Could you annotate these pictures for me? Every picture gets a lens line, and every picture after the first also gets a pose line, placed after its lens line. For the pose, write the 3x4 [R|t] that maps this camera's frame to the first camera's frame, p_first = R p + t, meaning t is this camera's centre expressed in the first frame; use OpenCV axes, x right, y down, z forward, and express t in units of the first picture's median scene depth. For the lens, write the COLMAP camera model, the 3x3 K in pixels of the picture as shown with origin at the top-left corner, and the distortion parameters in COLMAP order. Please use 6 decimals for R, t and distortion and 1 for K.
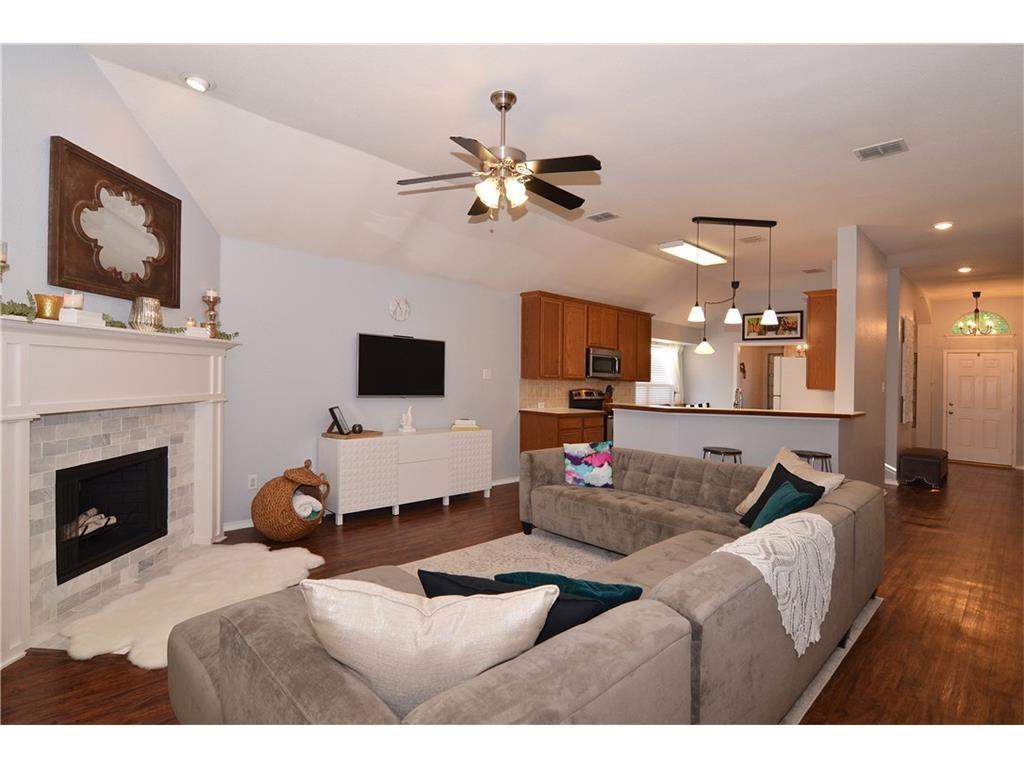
lens RADIAL K [[502.4, 0, 511.5], [0, 502.4, 370.0], [0, 0, 1]] dist [-0.015990, -0.000560]
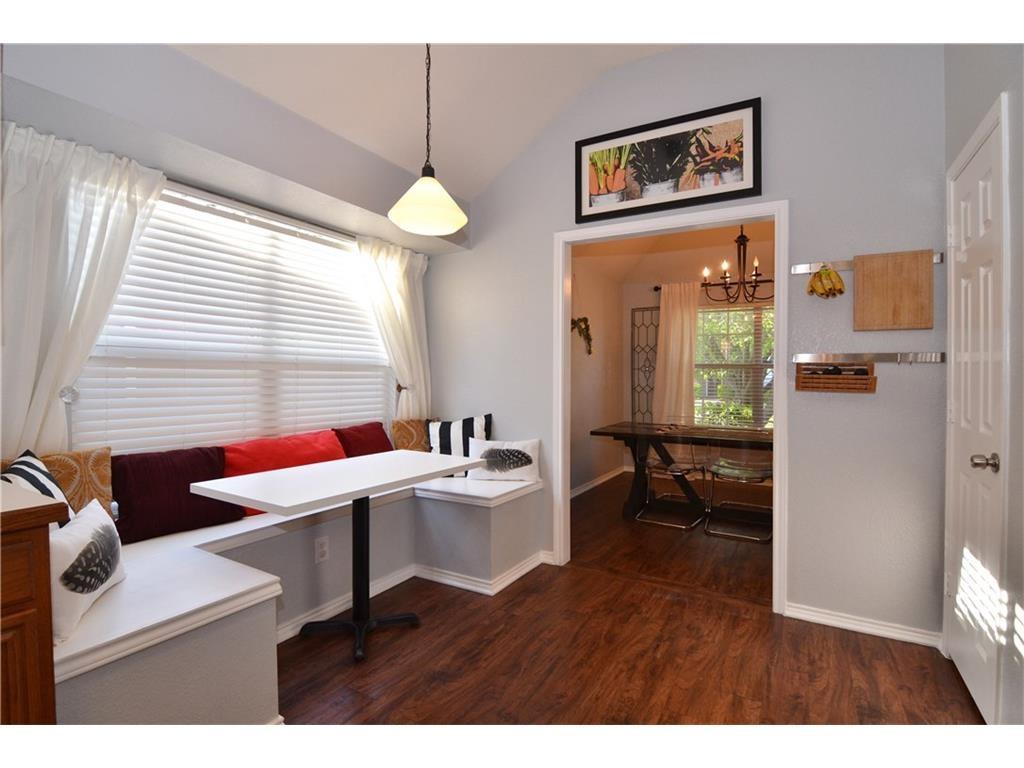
lens RADIAL K [[502.4, 0, 511.5], [0, 502.4, 370.0], [0, 0, 1]] dist [-0.015990, -0.000560]
pose [[0.963166, -0.024609, 0.267781, 0.383263], [0.021745, 0.999670, 0.013655, 0.037627], [-0.268029, -0.007329, 0.963383, 0.806751]]
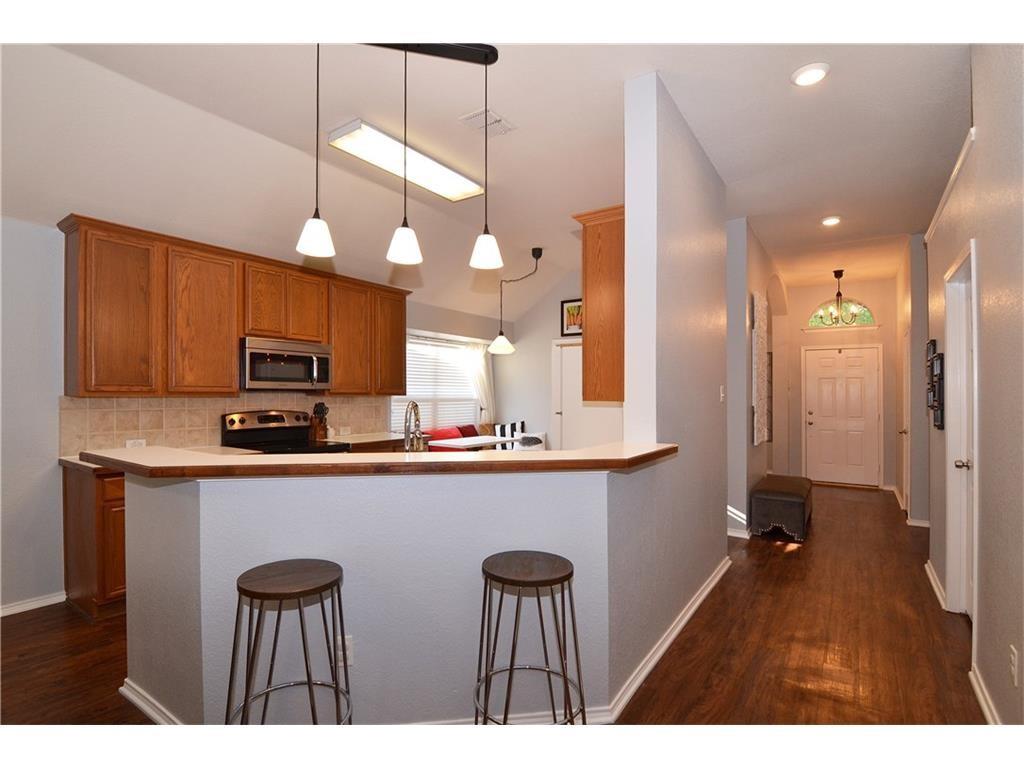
lens RADIAL K [[496.0, 0, 507.4], [0, 496.0, 390.0], [0, 0, 1]] dist [0.002053, 0.000004]
pose [[0.981295, -0.024596, 0.190932, 0.278433], [0.022823, 0.999674, 0.011483, 0.012243], [-0.191152, -0.006910, 0.981536, 0.338051]]
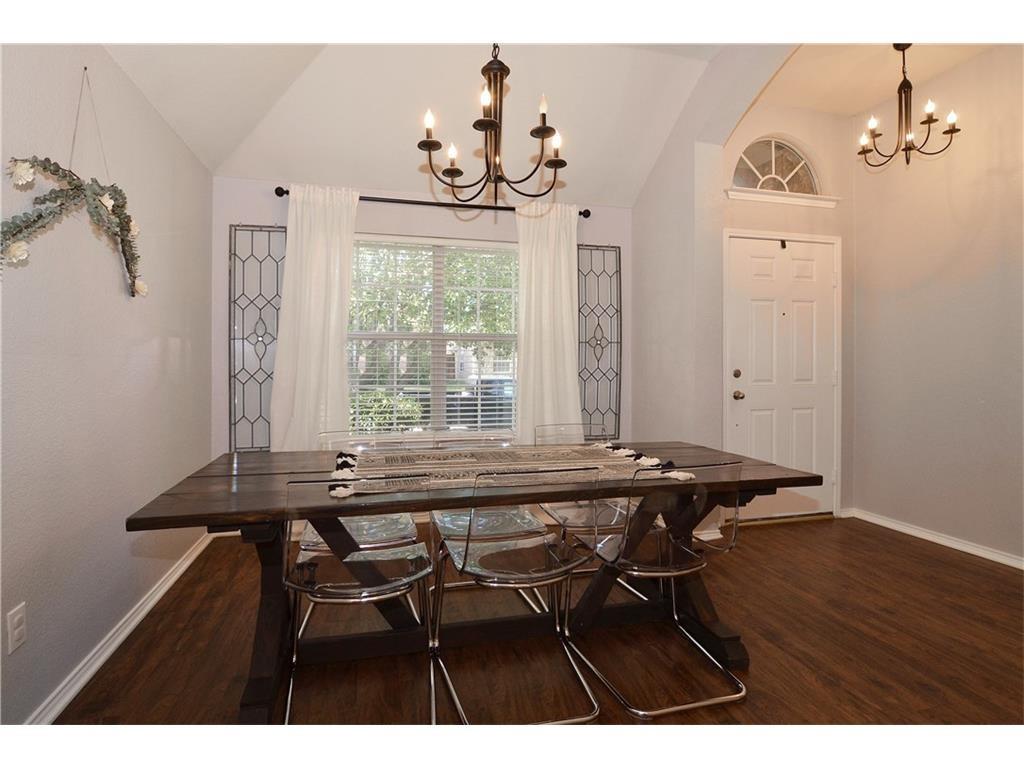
lens RADIAL K [[478.2, 0, 454.1], [0, 478.2, 361.0], [0, 0, 1]] dist [-0.032563, -0.000209]
pose [[0.539252, -0.025374, 0.841762, 0.544718], [-0.001033, 0.999525, 0.030791, 0.056891], [-0.842144, -0.017474, 0.538970, 1.144132]]
